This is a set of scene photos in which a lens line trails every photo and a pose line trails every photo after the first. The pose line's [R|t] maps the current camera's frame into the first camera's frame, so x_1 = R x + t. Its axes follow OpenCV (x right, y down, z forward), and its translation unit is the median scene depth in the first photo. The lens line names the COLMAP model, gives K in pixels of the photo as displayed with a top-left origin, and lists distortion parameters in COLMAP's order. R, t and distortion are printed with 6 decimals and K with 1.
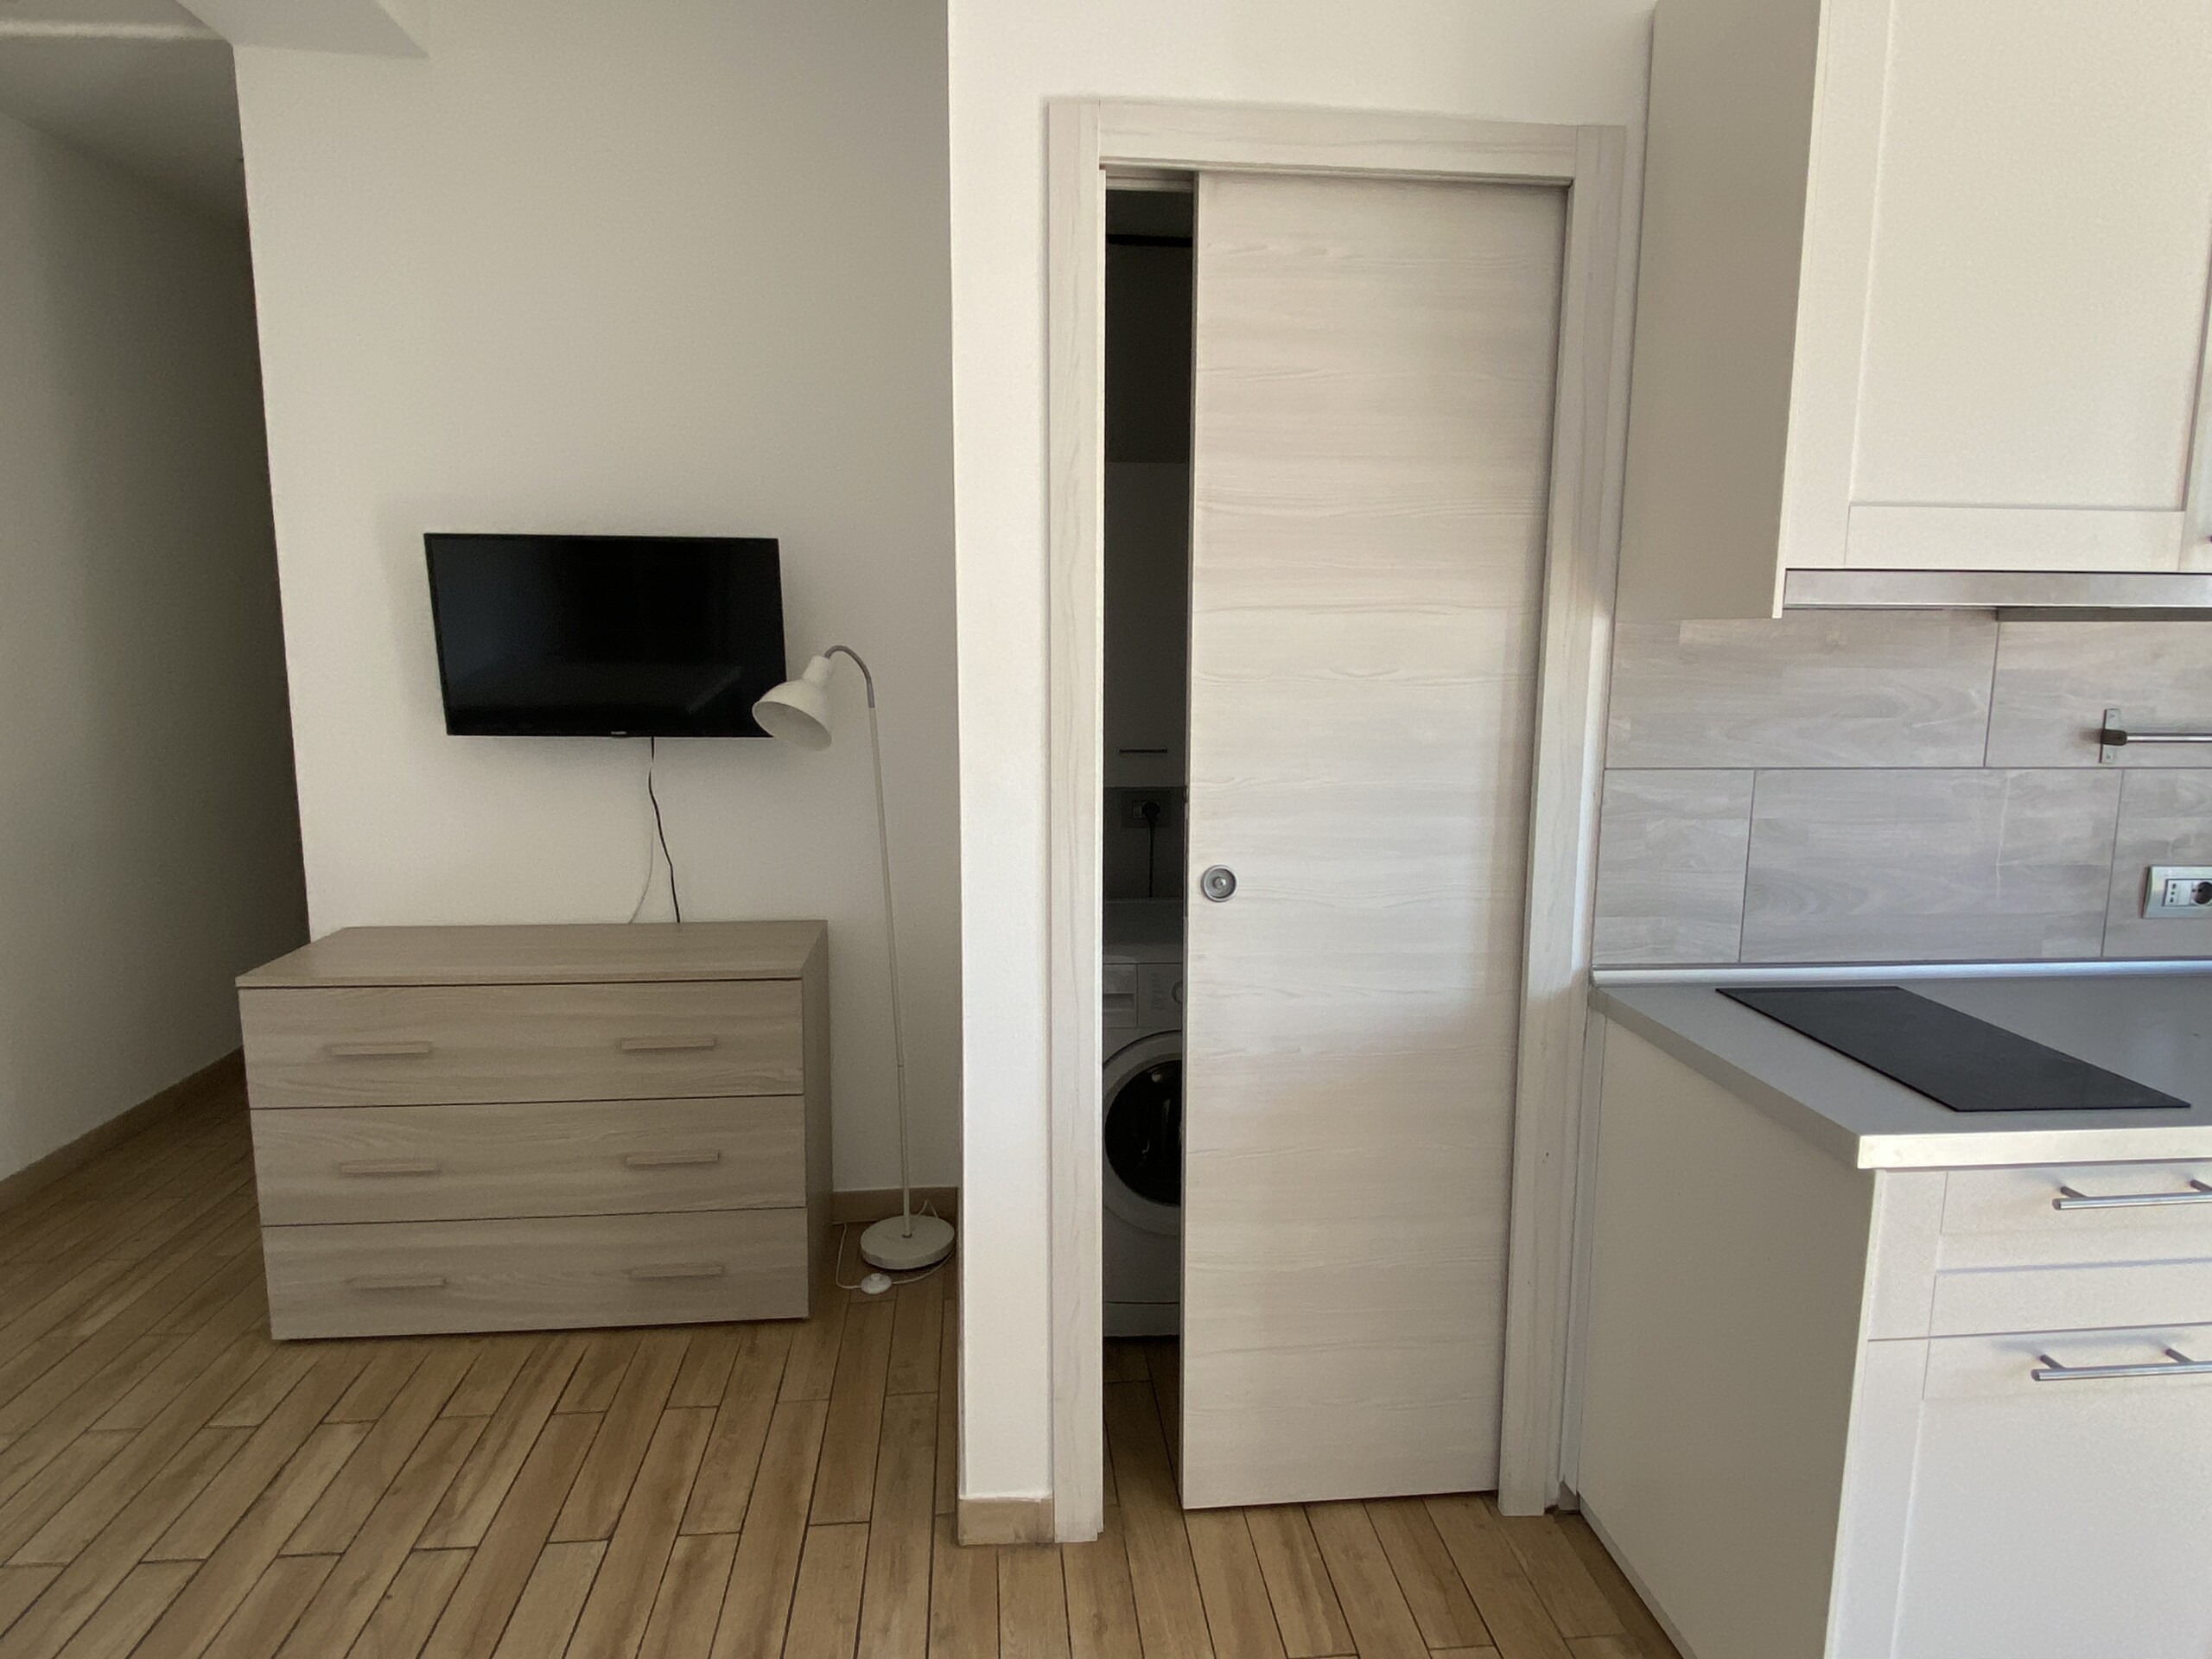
lens RADIAL K [[1298.1, 0, 1024.4], [0, 1298.1, 816.7], [0, 0, 1]] dist [0.041975, -0.040324]
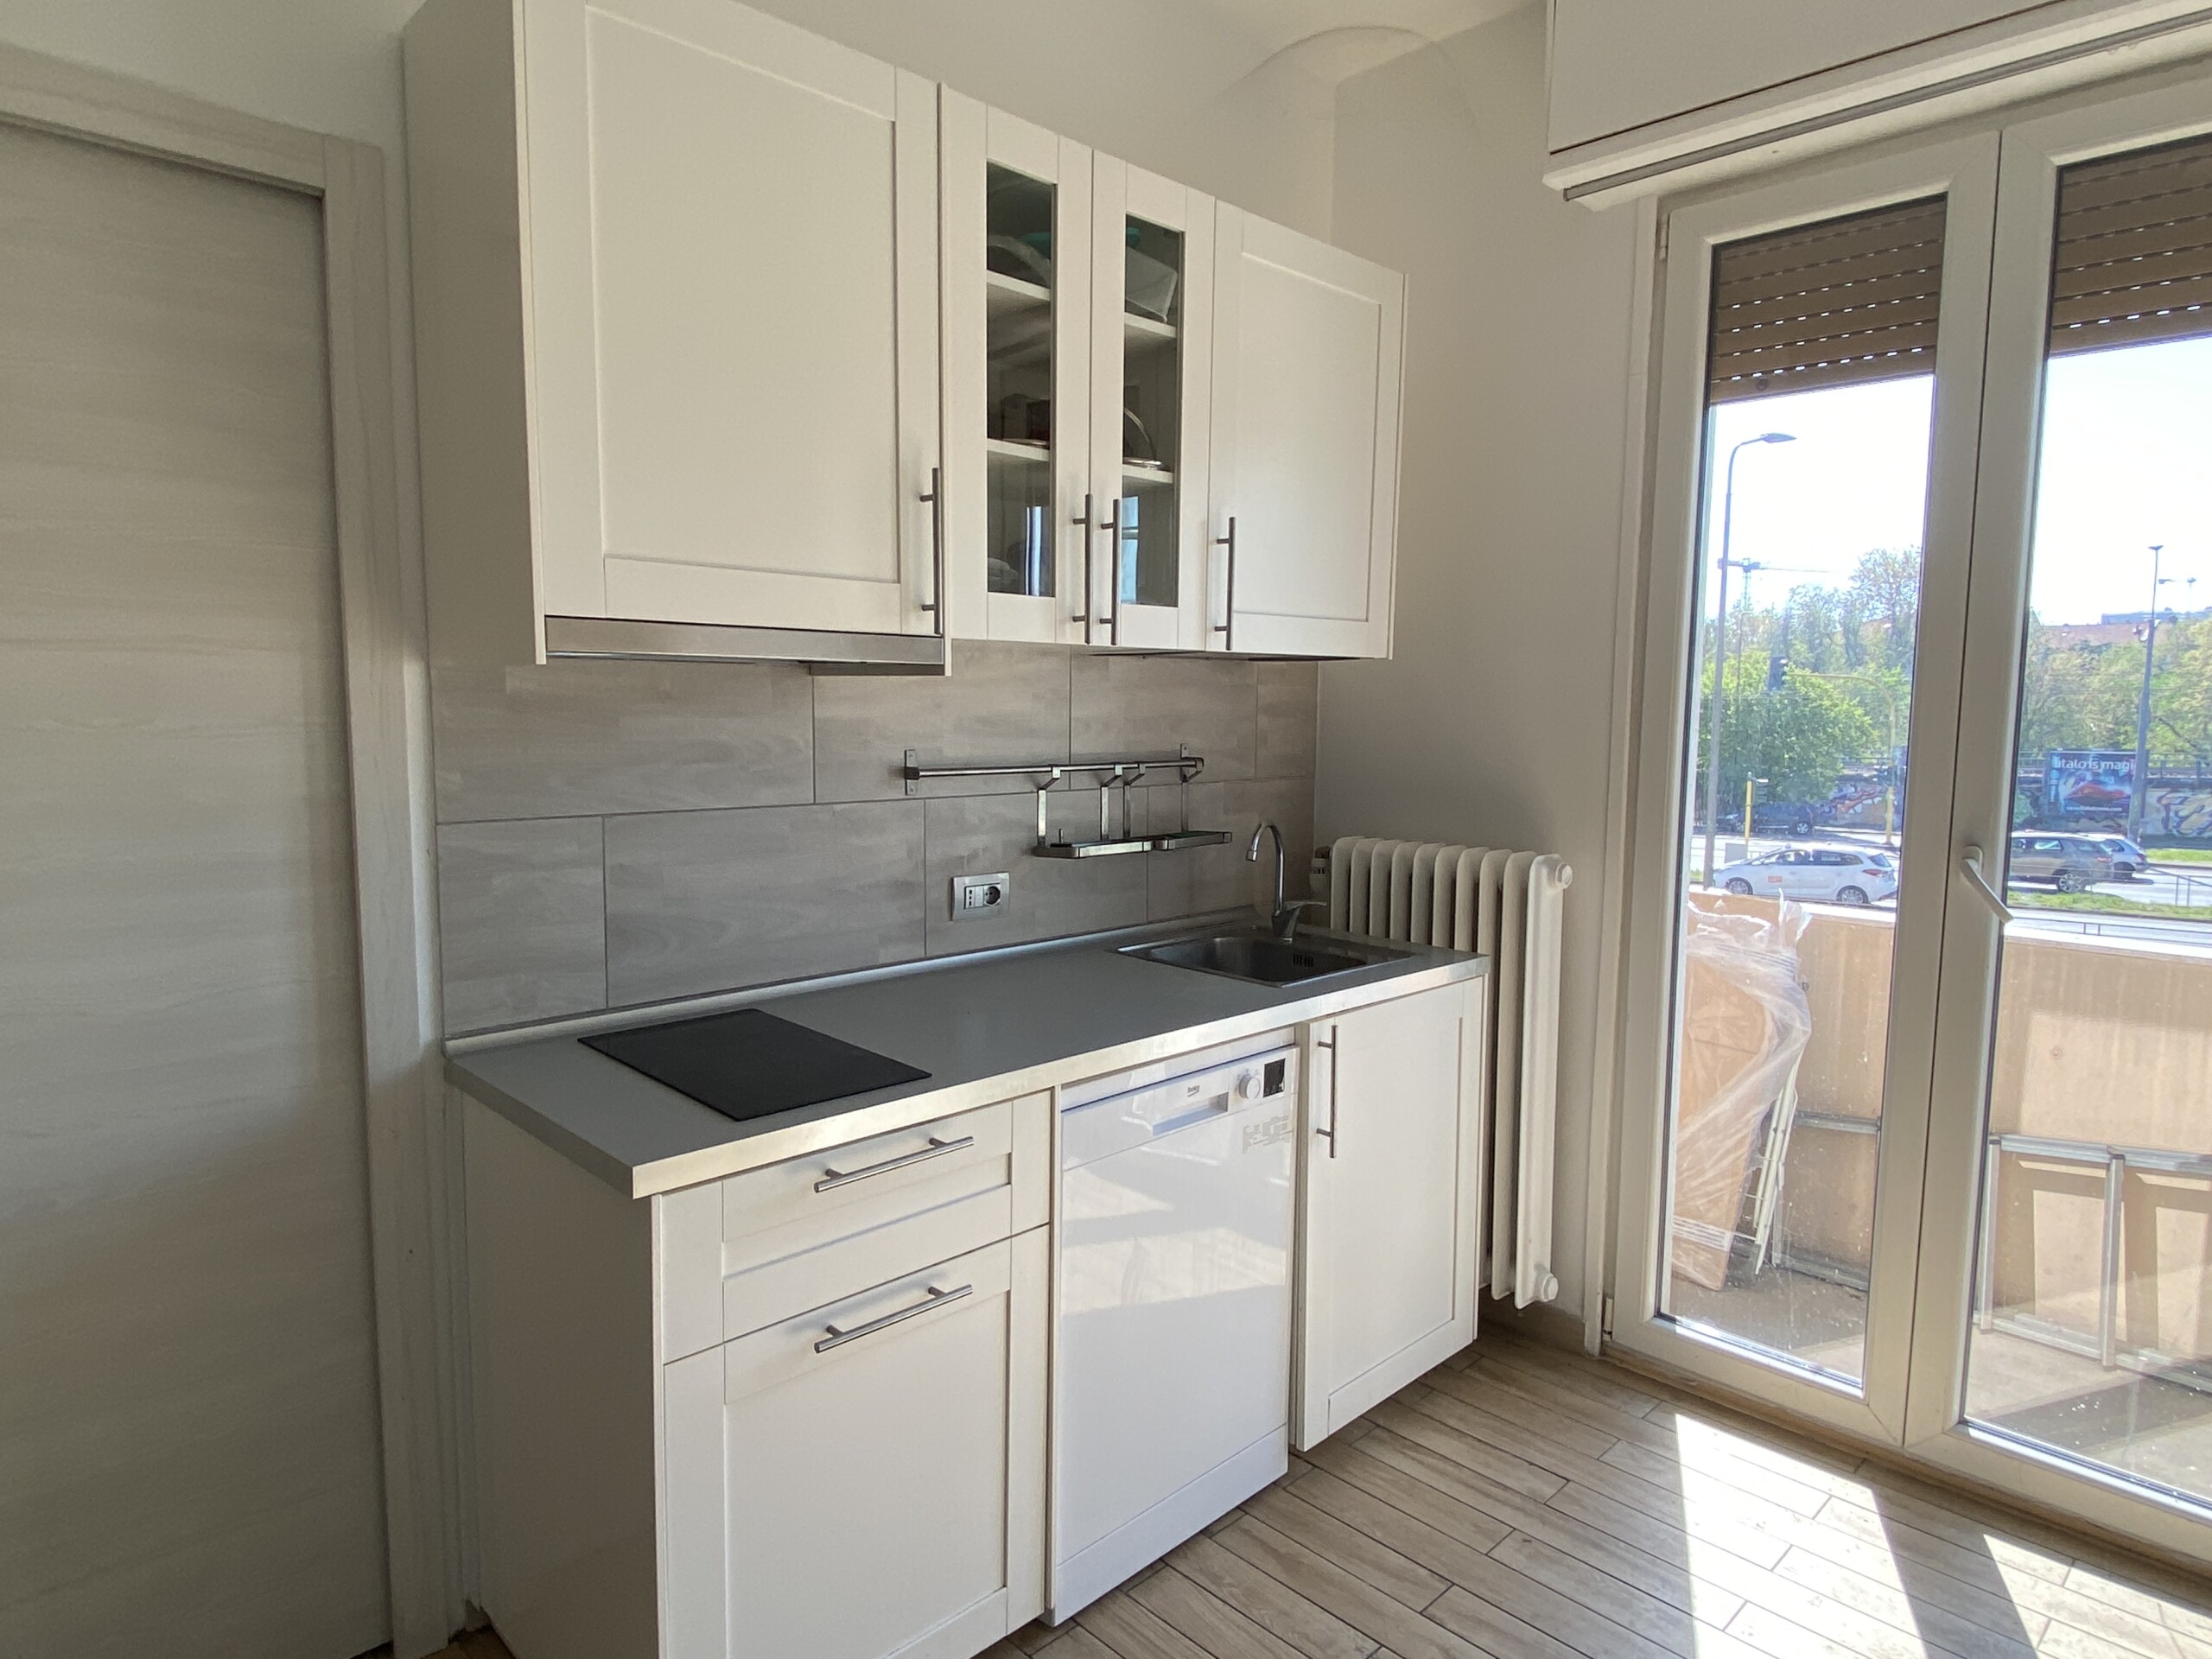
lens RADIAL K [[1298.1, 0, 1129.8], [0, 1298.1, 818.0], [0, 0, 1]] dist [0.041975, -0.040324]
pose [[0.769708, -0.055501, 0.635979, 0.228211], [0.084286, 0.996328, -0.015061, 0.014916], [-0.632808, 0.065196, 0.771559, -0.039808]]
